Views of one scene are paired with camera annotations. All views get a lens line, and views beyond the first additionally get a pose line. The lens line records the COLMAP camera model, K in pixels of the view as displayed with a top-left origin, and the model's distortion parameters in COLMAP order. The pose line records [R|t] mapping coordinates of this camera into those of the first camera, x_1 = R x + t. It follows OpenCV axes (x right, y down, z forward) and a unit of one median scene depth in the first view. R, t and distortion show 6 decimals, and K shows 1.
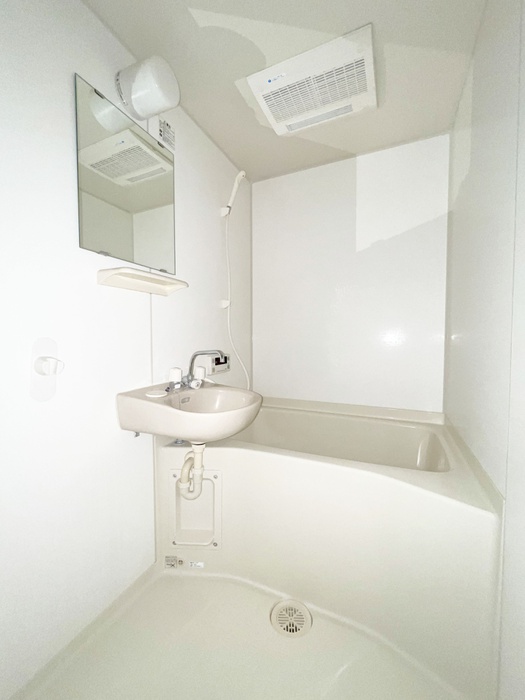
lens RADIAL K [[282.1, 0, 262.5], [0, 282.1, 350.0], [0, 0, 1]] dist [-0.001818, -0.000315]
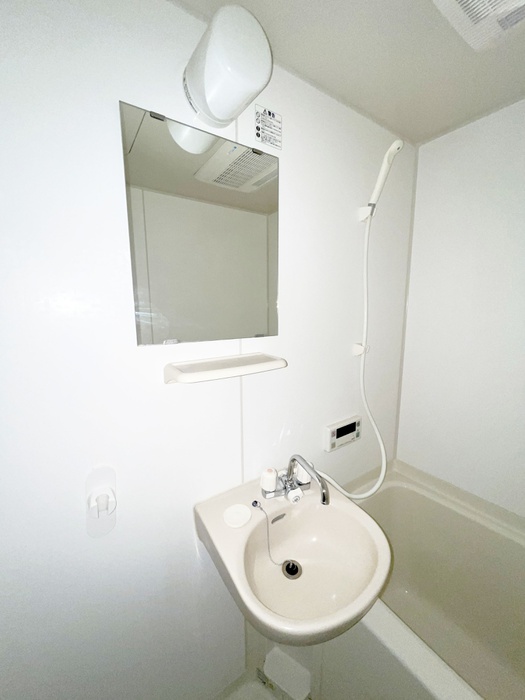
lens RADIAL K [[282.1, 0, 262.5], [0, 282.1, 350.0], [0, 0, 1]] dist [-0.001818, -0.000315]
pose [[0.855988, 0.077588, -0.511141, 0.024500], [-0.017129, 0.992388, 0.121953, -0.252030], [0.516712, -0.095635, 0.850801, 0.287237]]
